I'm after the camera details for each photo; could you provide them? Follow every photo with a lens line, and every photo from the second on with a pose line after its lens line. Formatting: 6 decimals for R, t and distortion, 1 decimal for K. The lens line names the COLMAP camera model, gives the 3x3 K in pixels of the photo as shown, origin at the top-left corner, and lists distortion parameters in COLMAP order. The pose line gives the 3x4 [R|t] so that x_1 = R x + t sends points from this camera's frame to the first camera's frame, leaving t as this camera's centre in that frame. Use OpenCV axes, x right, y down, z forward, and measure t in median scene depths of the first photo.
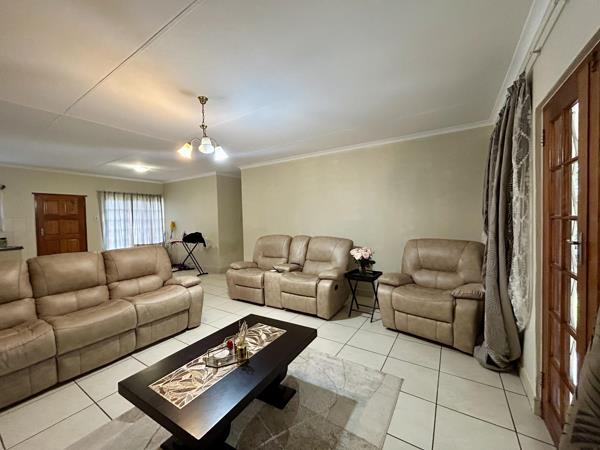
lens RADIAL K [[241.8, 0, 298.5], [0, 241.8, 223.6], [0, 0, 1]] dist [0.000927, 0.000308]
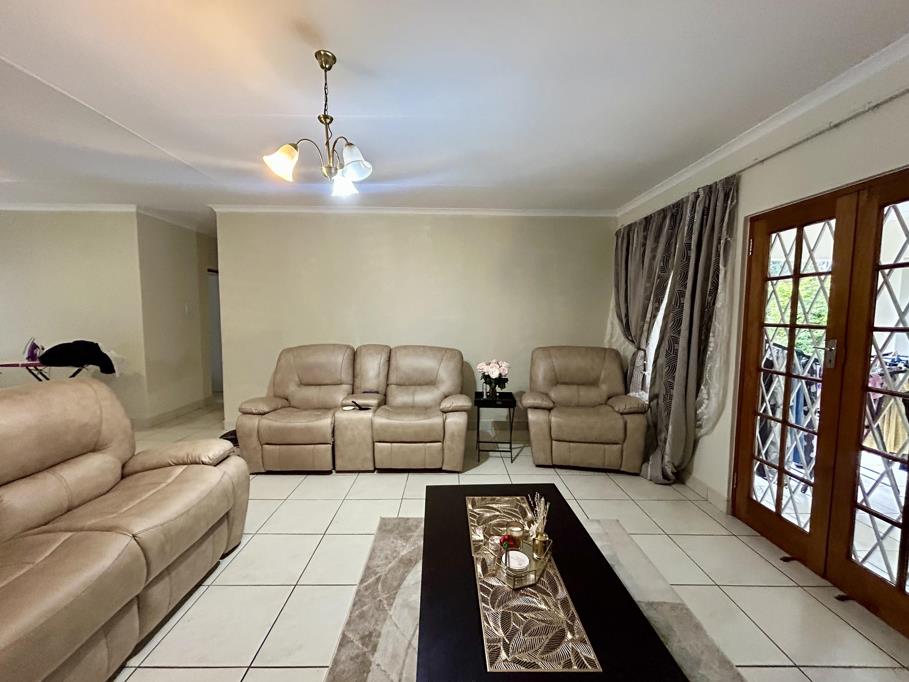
lens RADIAL K [[366.3, 0, 452.3], [0, 366.3, 338.9], [0, 0, 1]] dist [0.000927, 0.000308]
pose [[0.834456, -0.010557, 0.550974, -0.441272], [-0.013145, 0.999151, 0.039052, -0.003916], [-0.550918, -0.039830, 0.833608, 0.191244]]
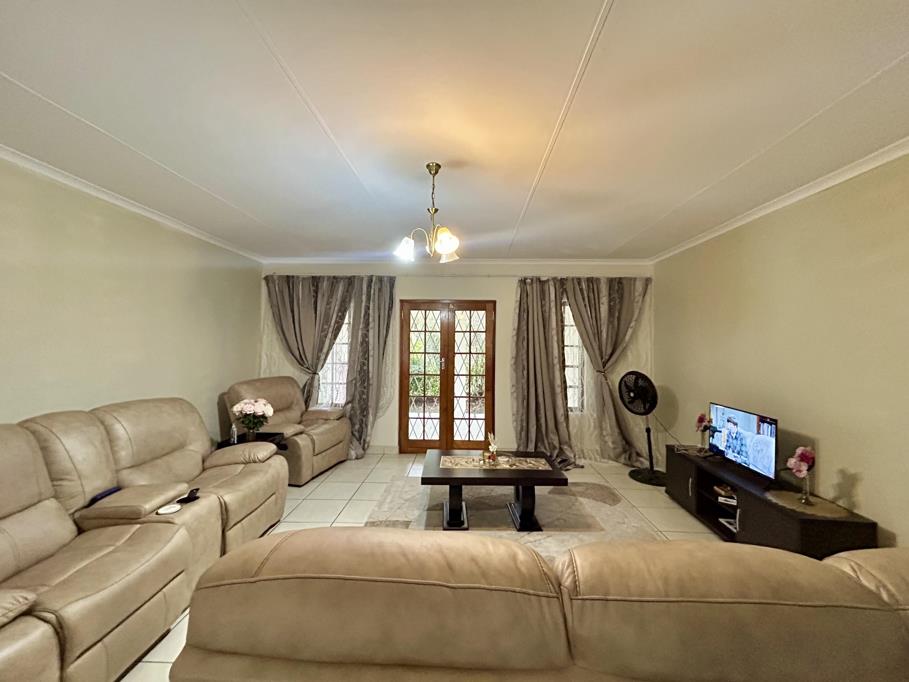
lens RADIAL K [[366.3, 0, 452.3], [0, 366.3, 338.9], [0, 0, 1]] dist [0.000927, 0.000308]
pose [[-0.511686, 0.028209, 0.858710, -0.920762], [0.024148, 0.999538, -0.018447, -0.037302], [-0.858833, 0.011297, -0.512131, 1.093334]]
